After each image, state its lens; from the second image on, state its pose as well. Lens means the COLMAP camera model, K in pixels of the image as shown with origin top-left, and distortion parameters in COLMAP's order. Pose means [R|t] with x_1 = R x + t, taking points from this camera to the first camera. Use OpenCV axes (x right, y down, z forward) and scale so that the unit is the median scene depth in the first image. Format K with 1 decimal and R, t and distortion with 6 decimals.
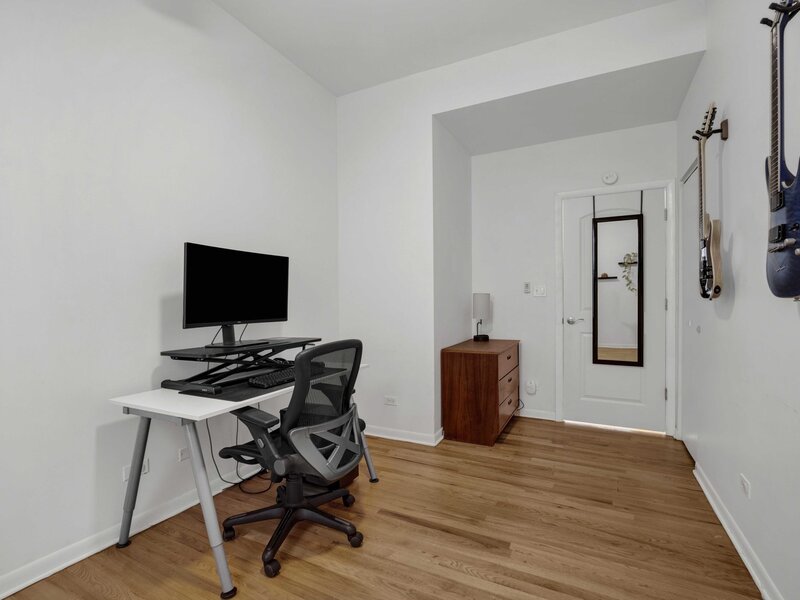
lens RADIAL K [[382.5, 0, 388.0], [0, 382.5, 298.7], [0, 0, 1]] dist [-0.026390, -0.000370]
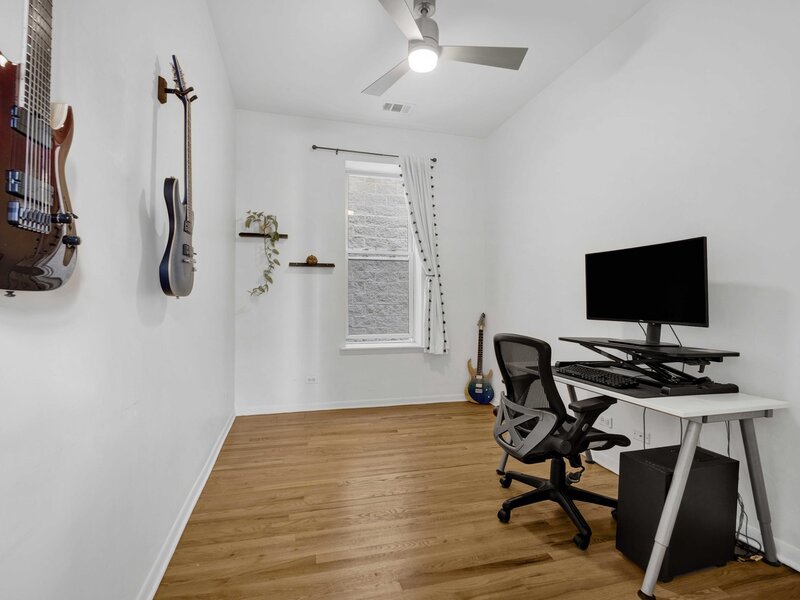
lens RADIAL K [[382.5, 0, 388.0], [0, 382.5, 298.7], [0, 0, 1]] dist [-0.026390, -0.000370]
pose [[-0.742867, -0.002186, -0.669436, 0.837507], [0.000652, 0.999992, -0.003989, 0.010925], [0.669439, -0.003400, -0.742859, 1.480192]]
